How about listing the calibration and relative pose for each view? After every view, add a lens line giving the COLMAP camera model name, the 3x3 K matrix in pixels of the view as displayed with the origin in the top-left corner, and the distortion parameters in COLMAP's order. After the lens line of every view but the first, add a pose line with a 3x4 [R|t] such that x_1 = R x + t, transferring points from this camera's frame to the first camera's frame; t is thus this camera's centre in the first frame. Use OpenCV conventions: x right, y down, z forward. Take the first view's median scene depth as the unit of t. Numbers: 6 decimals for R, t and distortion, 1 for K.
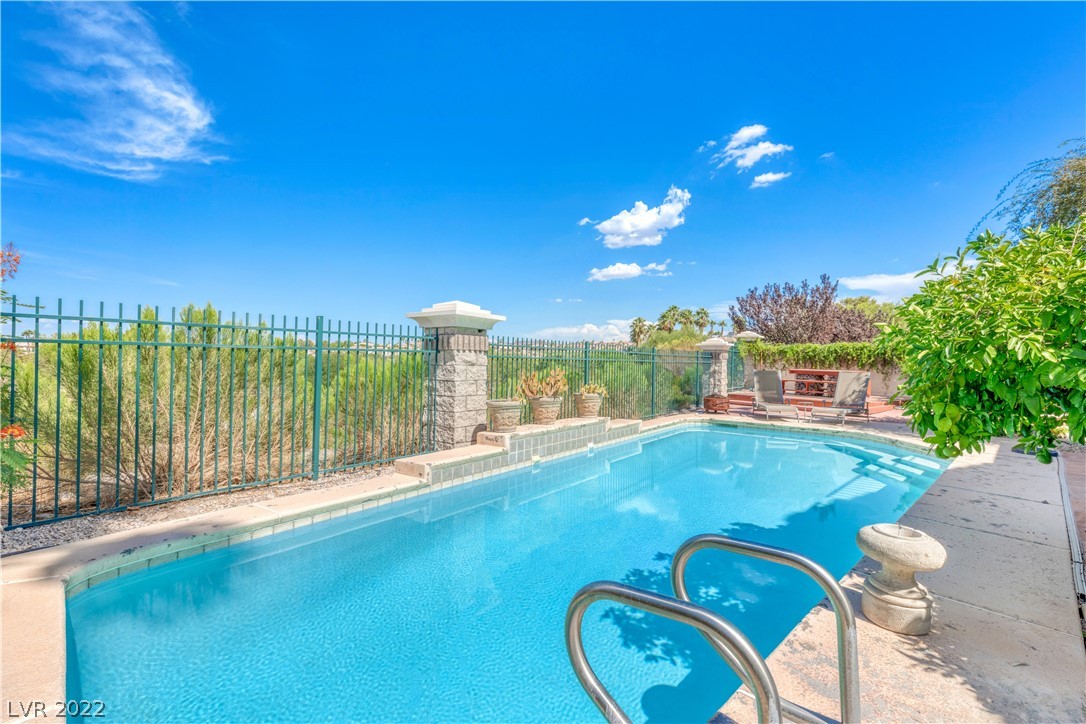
lens RADIAL K [[487.4, 0, 554.3], [0, 487.4, 355.9], [0, 0, 1]] dist [0.000722, 0.000065]
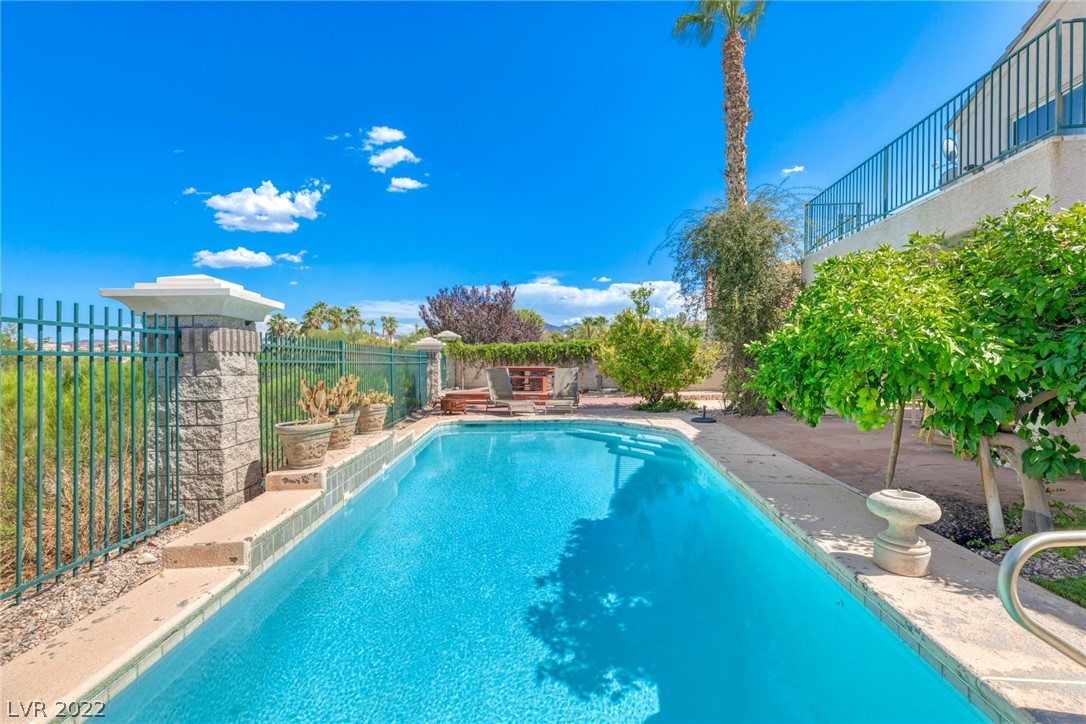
lens RADIAL K [[492.7, 0, 543.0], [0, 492.7, 362.0], [0, 0, 1]] dist [-0.002835, -0.000478]
pose [[0.772820, -0.024210, 0.634164, -0.179936], [0.016561, 0.999701, 0.017983, -0.002203], [-0.634410, -0.003396, 0.772990, 0.146460]]
